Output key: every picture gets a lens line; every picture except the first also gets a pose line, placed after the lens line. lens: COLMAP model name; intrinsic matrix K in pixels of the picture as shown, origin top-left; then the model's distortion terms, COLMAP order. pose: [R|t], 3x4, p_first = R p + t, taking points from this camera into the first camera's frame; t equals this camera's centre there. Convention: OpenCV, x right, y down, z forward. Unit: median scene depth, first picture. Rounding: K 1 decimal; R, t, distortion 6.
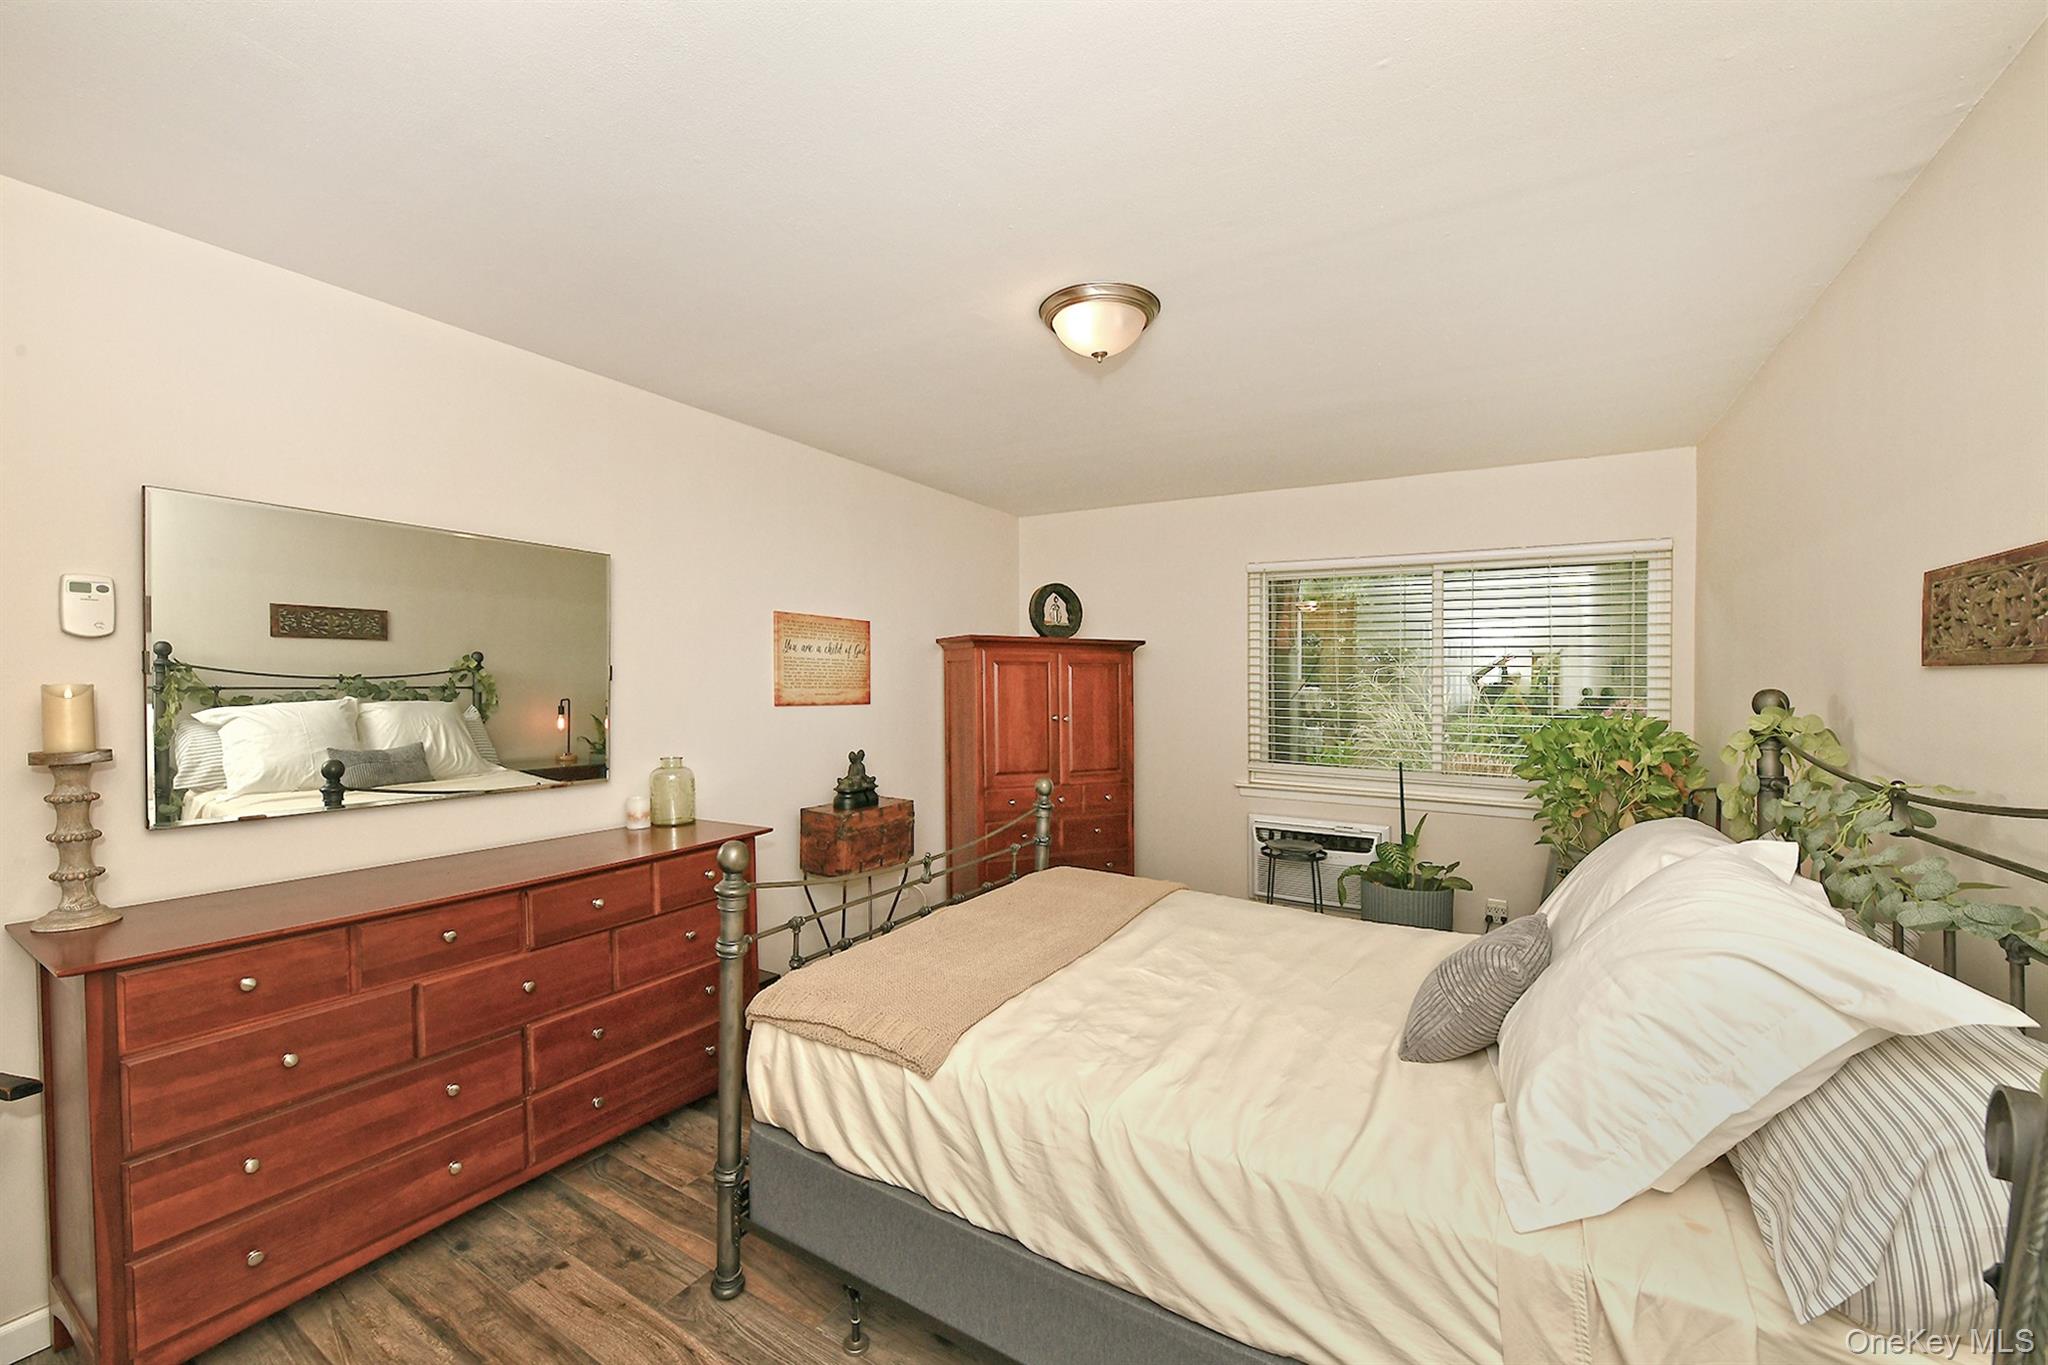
lens RADIAL K [[820.7, 0, 981.5], [0, 820.7, 709.5], [0, 0, 1]] dist [0.000227, 0.000066]
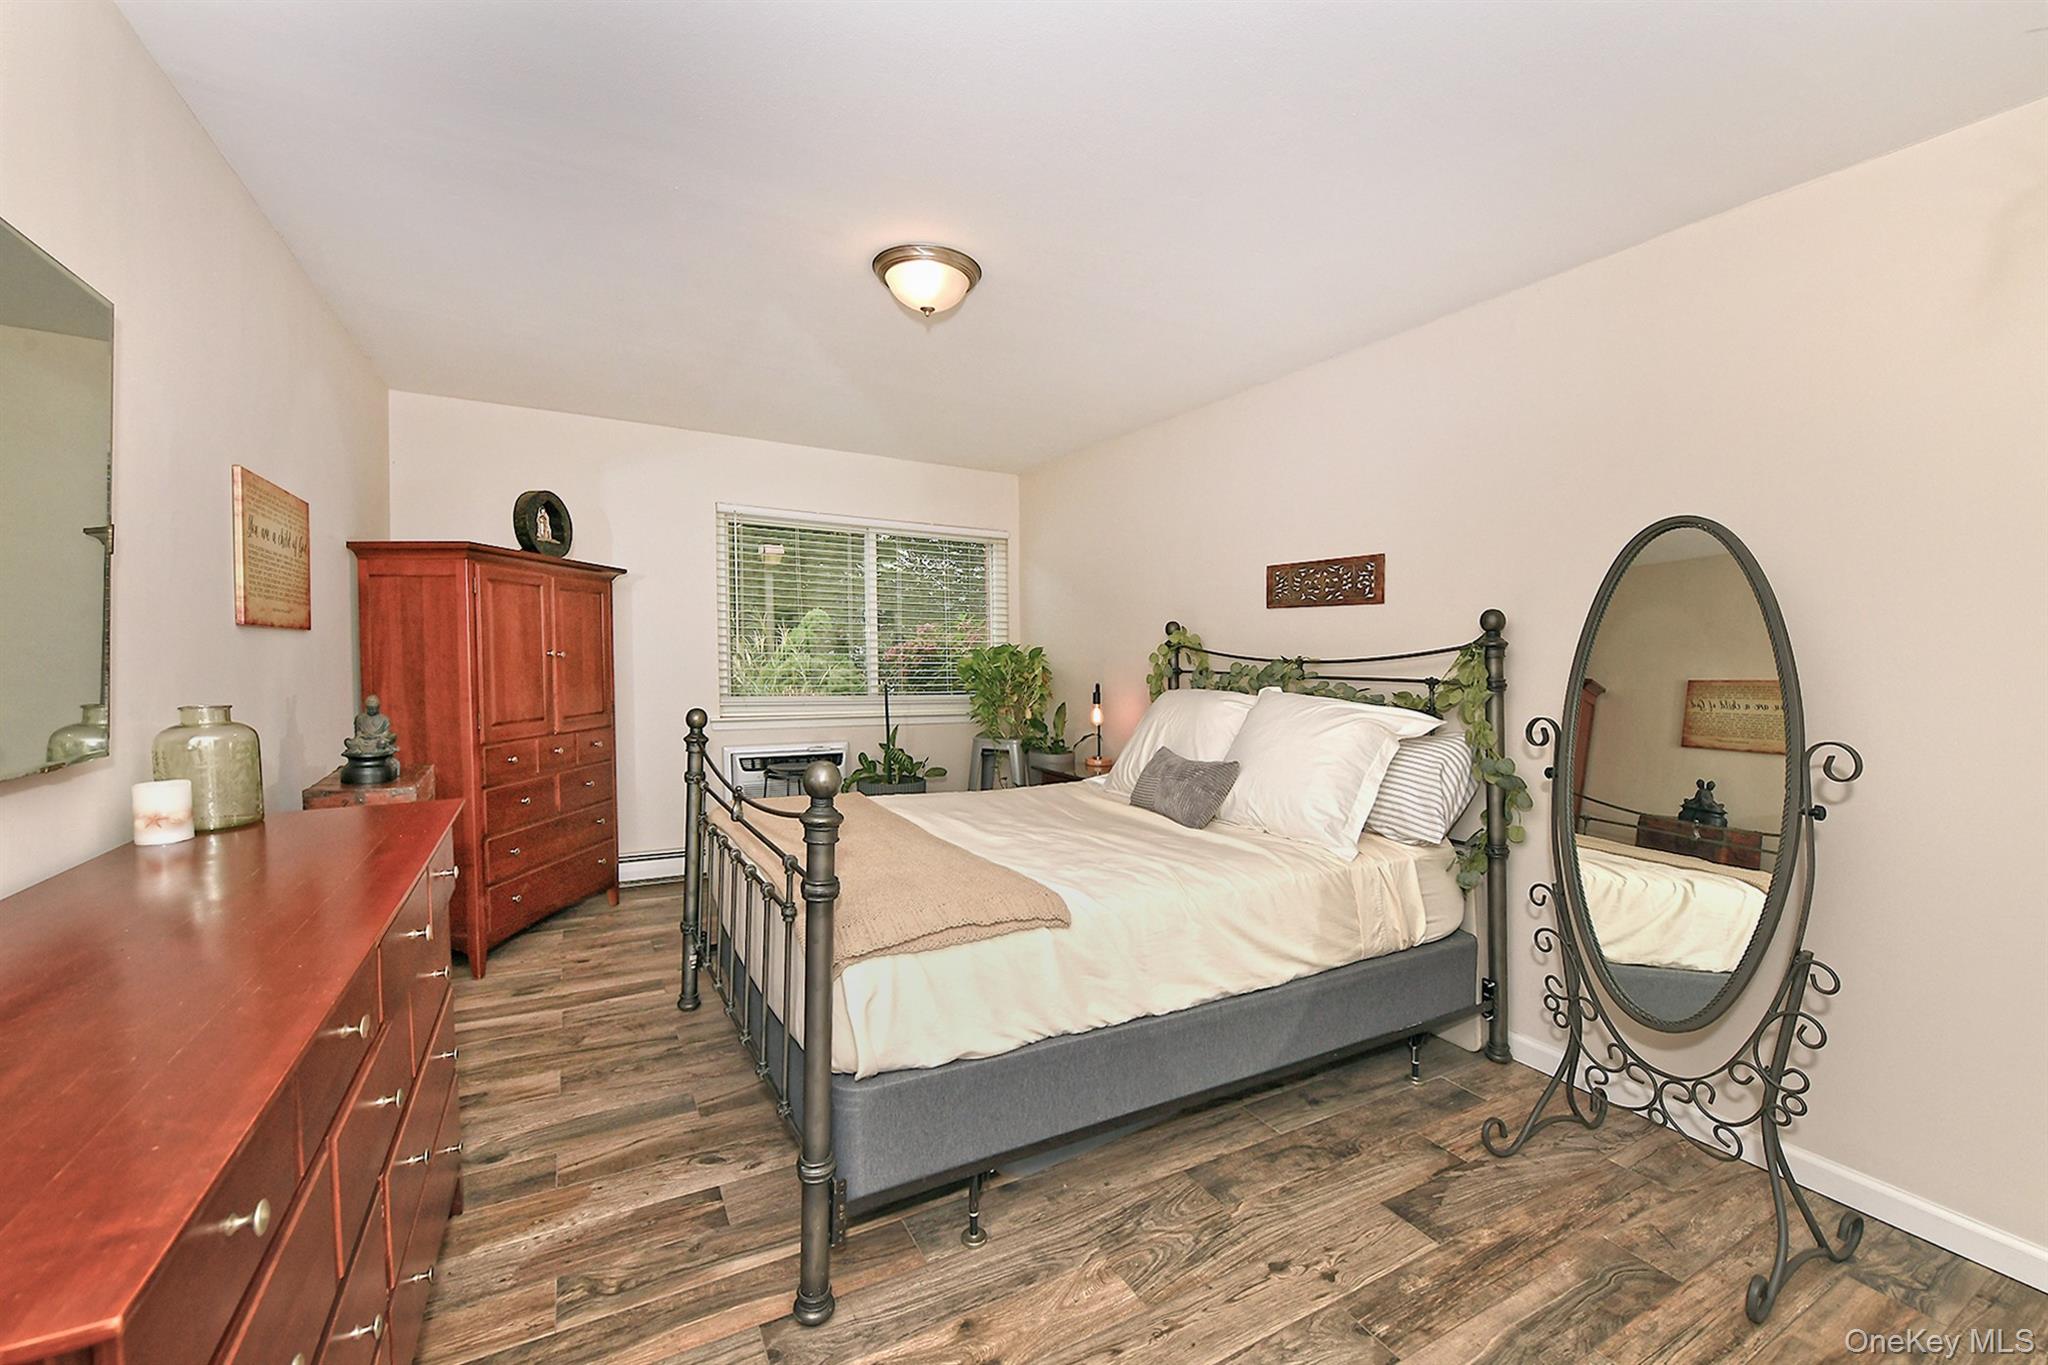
lens RADIAL K [[830.1, 0, 1020.1], [0, 830.1, 655.3], [0, 0, 1]] dist [-0.000426, -0.000034]
pose [[0.485404, -0.004441, 0.874279, -0.515524], [0.020622, 0.999767, -0.006371, 0.034113], [-0.874047, 0.021122, 0.485383, 0.225280]]
